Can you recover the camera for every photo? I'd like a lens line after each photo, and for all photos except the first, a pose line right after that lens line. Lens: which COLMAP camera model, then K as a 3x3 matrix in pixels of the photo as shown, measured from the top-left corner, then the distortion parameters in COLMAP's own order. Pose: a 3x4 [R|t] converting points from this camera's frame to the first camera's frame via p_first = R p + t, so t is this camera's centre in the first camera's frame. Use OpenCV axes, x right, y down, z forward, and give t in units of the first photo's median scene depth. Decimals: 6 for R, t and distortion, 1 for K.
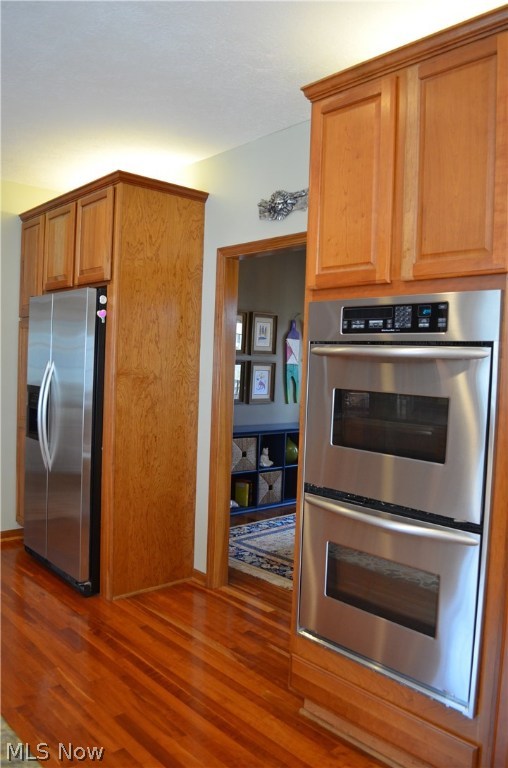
lens RADIAL K [[602.5, 0, 254.0], [0, 602.5, 384.0], [0, 0, 1]] dist [-0.070921, -0.003068]
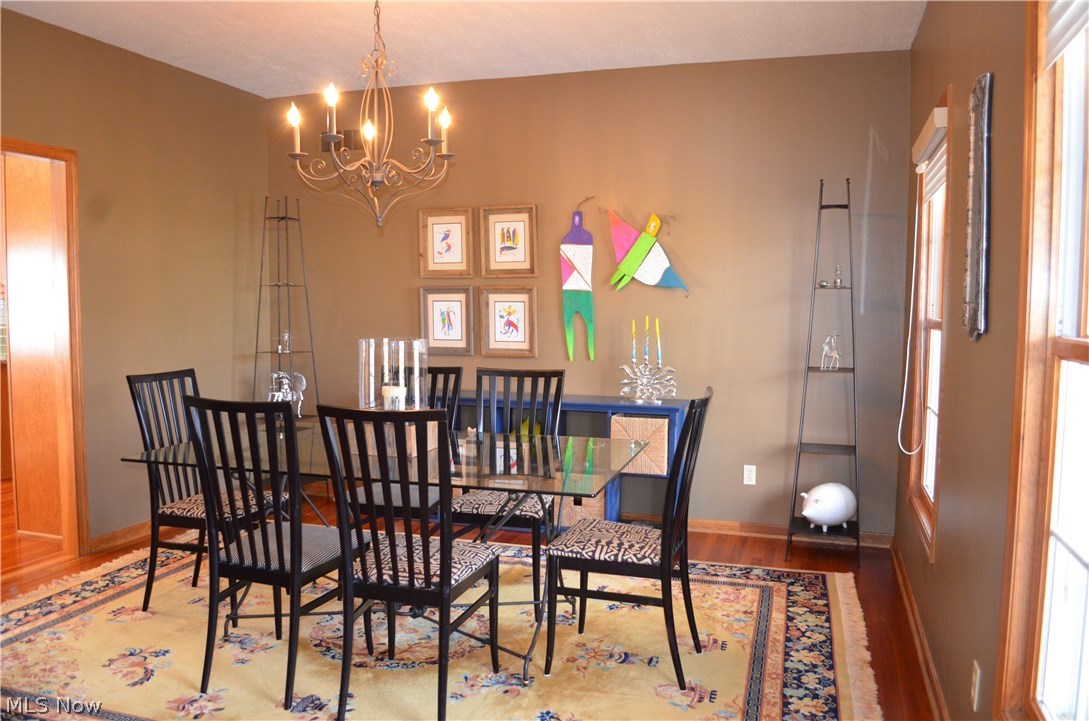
lens RADIAL K [[854.3, 0, 544.5], [0, 854.3, 360.5], [0, 0, 1]] dist [-0.070921, -0.003068]
pose [[0.494765, 0.028997, -0.868543, 1.310541], [-0.018628, 0.999567, 0.022760, 0.027425], [0.868827, 0.004918, 0.495091, 1.025720]]
